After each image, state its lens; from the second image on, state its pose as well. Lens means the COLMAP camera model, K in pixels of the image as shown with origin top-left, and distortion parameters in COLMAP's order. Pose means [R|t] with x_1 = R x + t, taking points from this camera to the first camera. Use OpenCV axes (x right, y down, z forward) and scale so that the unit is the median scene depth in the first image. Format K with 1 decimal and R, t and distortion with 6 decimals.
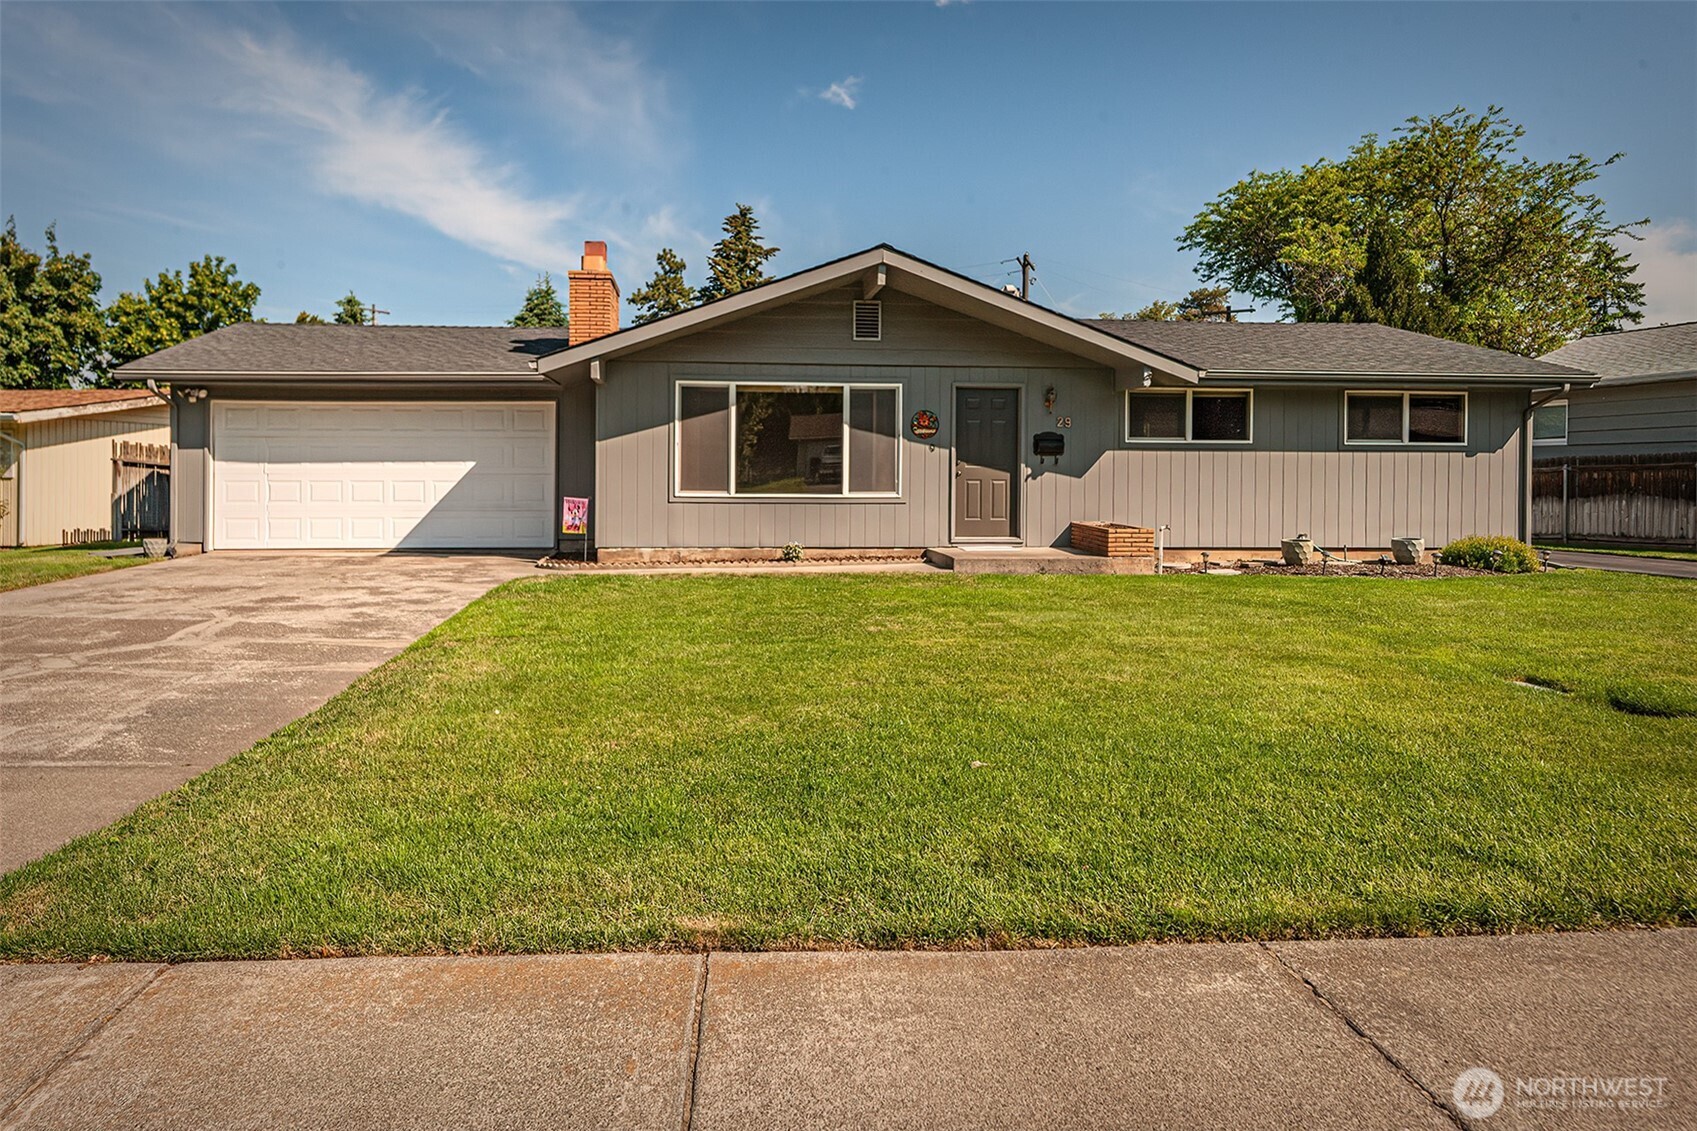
lens RADIAL K [[1067.2, 0, 853.1], [0, 1067.2, 483.6], [0, 0, 1]] dist [-0.004750, -0.001370]
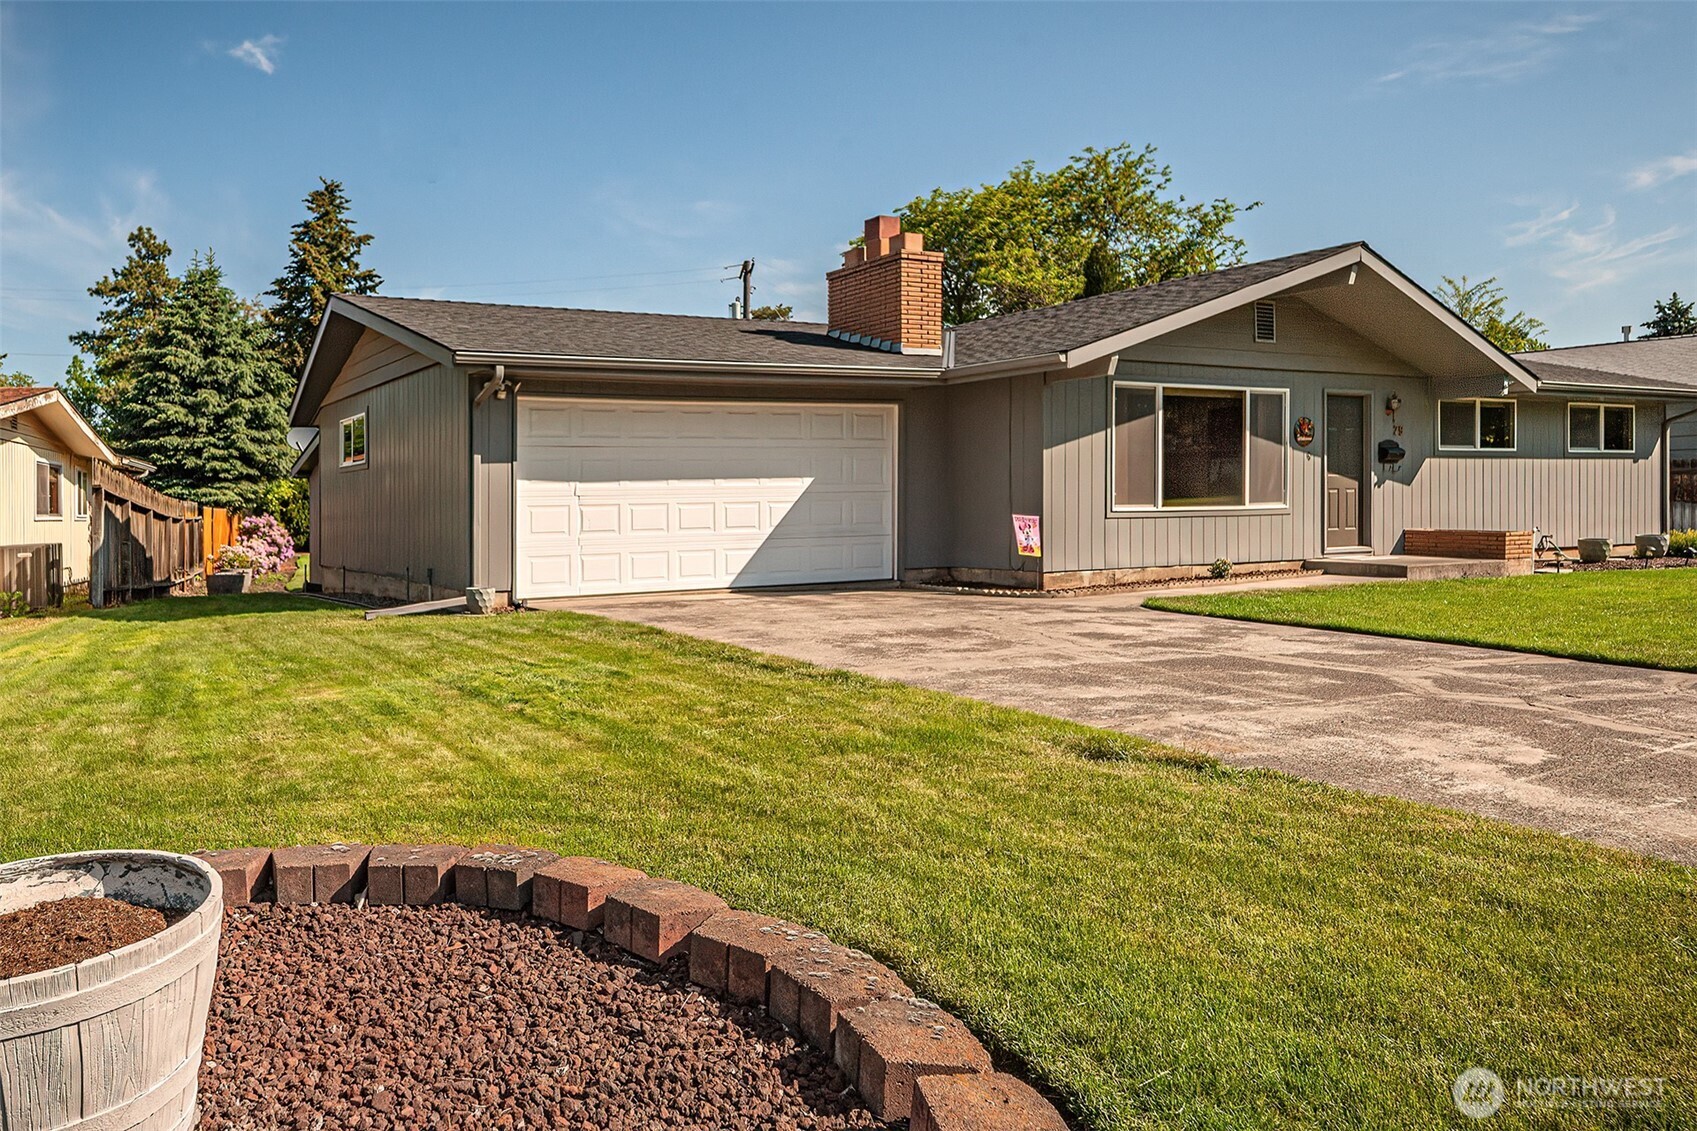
lens RADIAL K [[1218.7, 0, 678.2], [0, 1218.7, 497.8], [0, 0, 1]] dist [-0.009447, -0.001687]
pose [[0.927386, -0.016299, 0.373750, -0.862153], [0.023923, 0.999589, -0.015770, 0.007880], [-0.373340, 0.023566, 0.927395, 0.192090]]
